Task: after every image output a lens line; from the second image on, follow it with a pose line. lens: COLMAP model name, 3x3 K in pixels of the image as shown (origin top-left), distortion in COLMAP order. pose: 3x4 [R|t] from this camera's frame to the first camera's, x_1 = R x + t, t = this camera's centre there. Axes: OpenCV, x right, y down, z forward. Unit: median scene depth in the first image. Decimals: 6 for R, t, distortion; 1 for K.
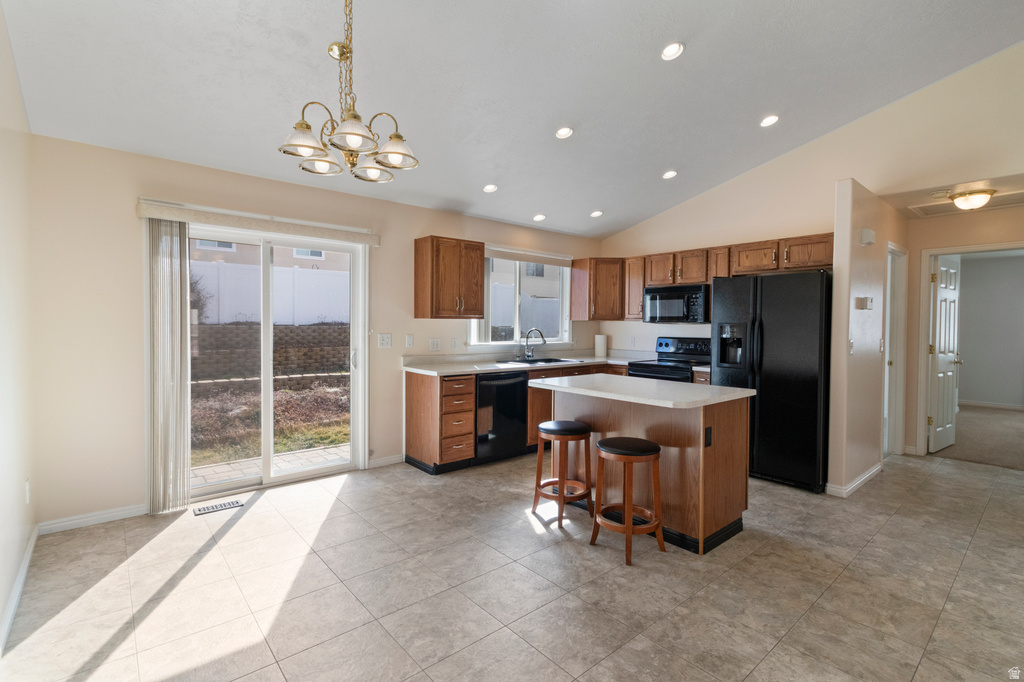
lens RADIAL K [[475.4, 0, 515.9], [0, 475.4, 332.9], [0, 0, 1]] dist [-0.000276, 0.000279]
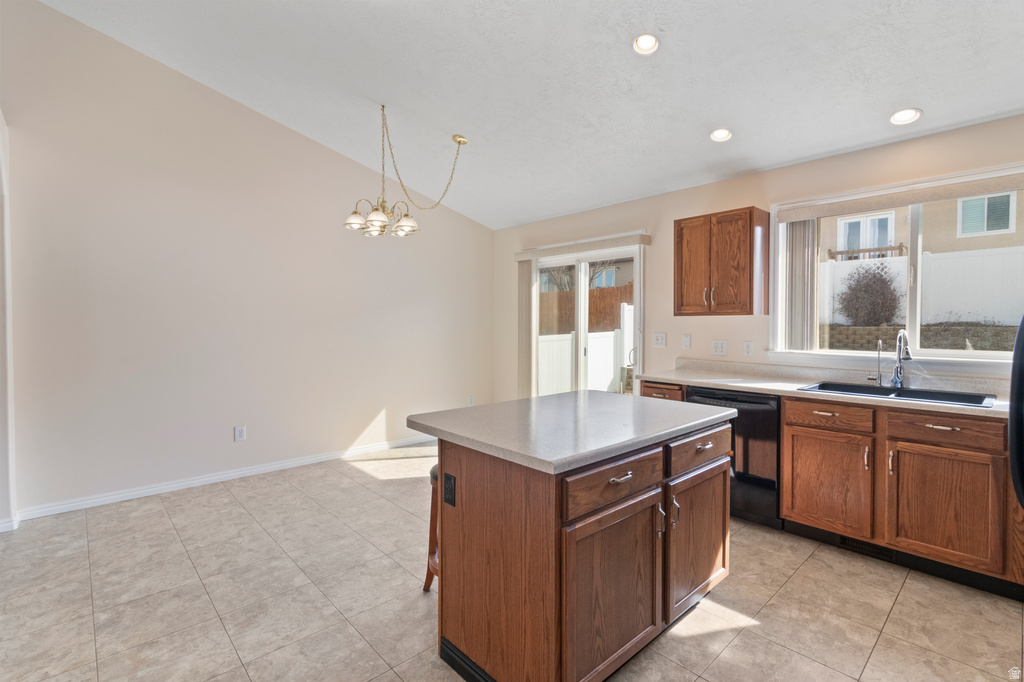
lens RADIAL K [[475.4, 0, 515.9], [0, 475.4, 332.9], [0, 0, 1]] dist [-0.000276, 0.000279]
pose [[0.035315, 0.012851, -0.999294, 1.149641], [-0.019309, 0.999739, 0.012175, -0.007365], [0.999190, 0.018866, 0.035554, 1.151806]]
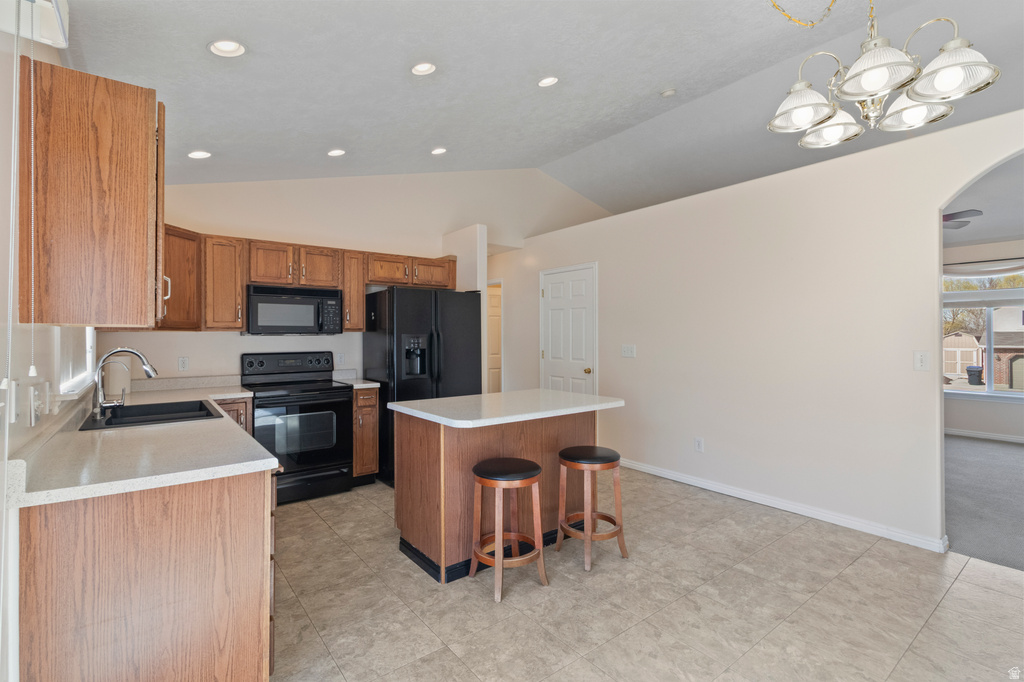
lens RADIAL K [[475.4, 0, 515.9], [0, 475.4, 332.9], [0, 0, 1]] dist [-0.000276, 0.000279]
pose [[0.051687, -0.001476, 0.998662, -0.876477], [0.022470, 0.999747, 0.000315, -0.030800], [-0.998411, 0.022423, 0.051707, 1.209531]]
